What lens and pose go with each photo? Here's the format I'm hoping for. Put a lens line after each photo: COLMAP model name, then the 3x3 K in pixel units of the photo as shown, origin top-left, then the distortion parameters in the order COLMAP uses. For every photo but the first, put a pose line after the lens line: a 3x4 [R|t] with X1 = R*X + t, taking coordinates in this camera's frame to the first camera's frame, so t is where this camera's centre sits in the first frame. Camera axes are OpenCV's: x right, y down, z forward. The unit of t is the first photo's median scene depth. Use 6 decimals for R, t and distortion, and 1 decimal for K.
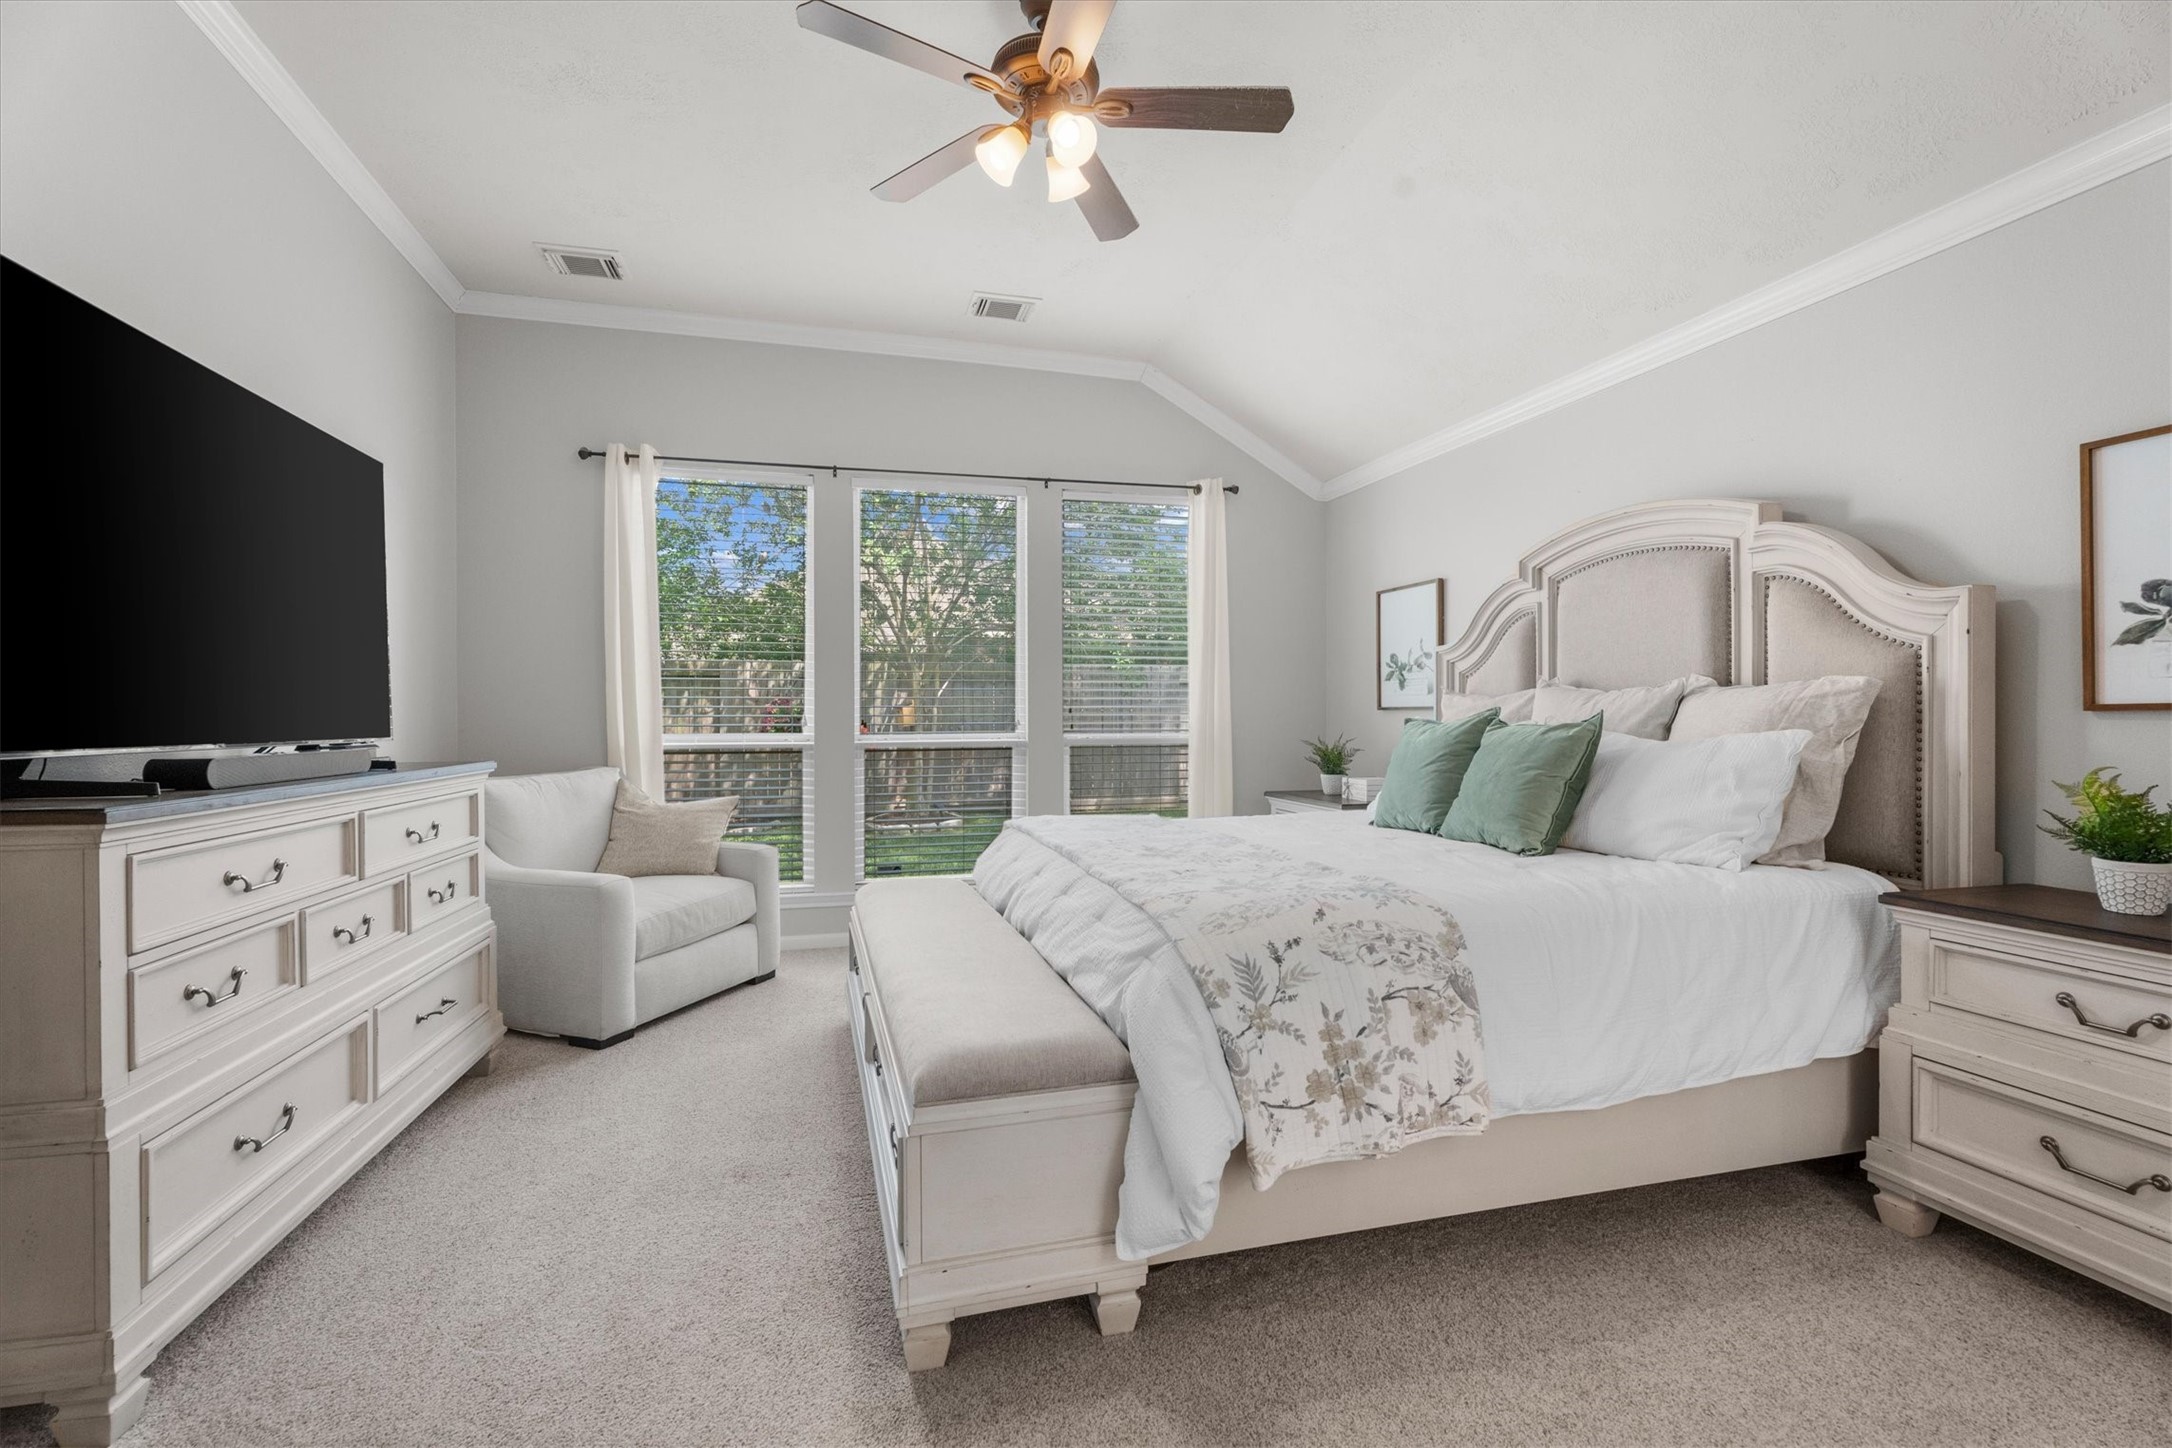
lens RADIAL K [[985.4, 0, 1116.4], [0, 985.4, 722.2], [0, 0, 1]] dist [-0.000081, -0.000425]
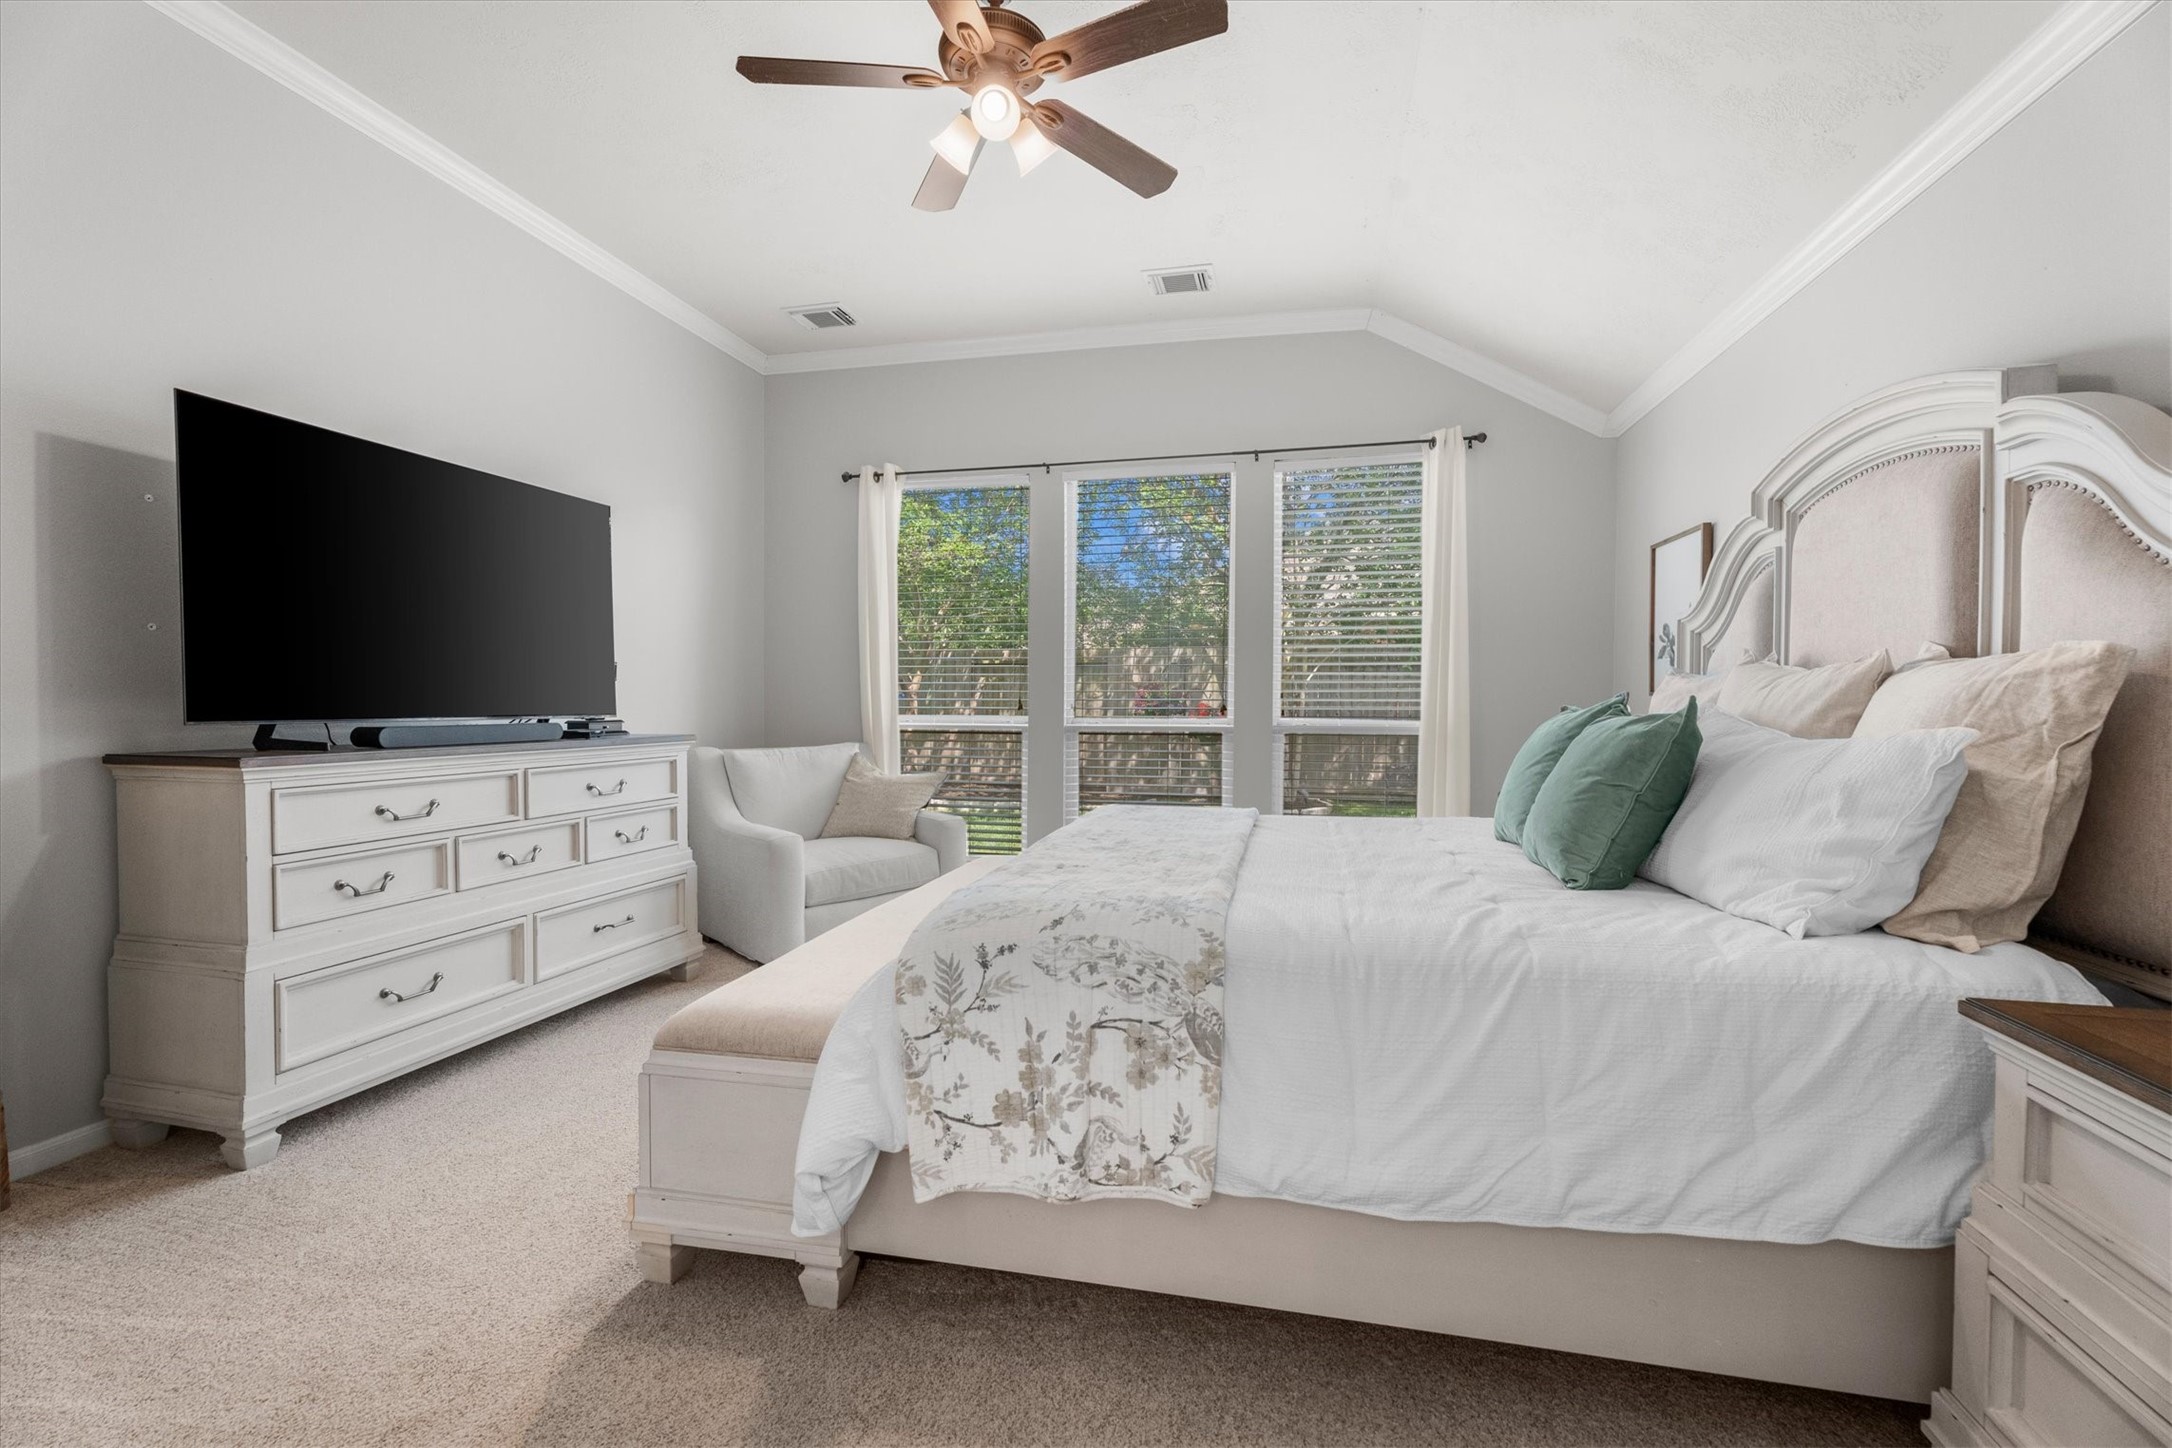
lens RADIAL K [[985.4, 0, 1088.9], [0, 985.4, 727.1], [0, 0, 1]] dist [-0.000081, -0.000425]
pose [[0.873374, 0.017655, -0.486730, 0.455360], [-0.007826, 0.999722, 0.022219, -0.002323], [0.486987, -0.015597, 0.873270, 0.158936]]
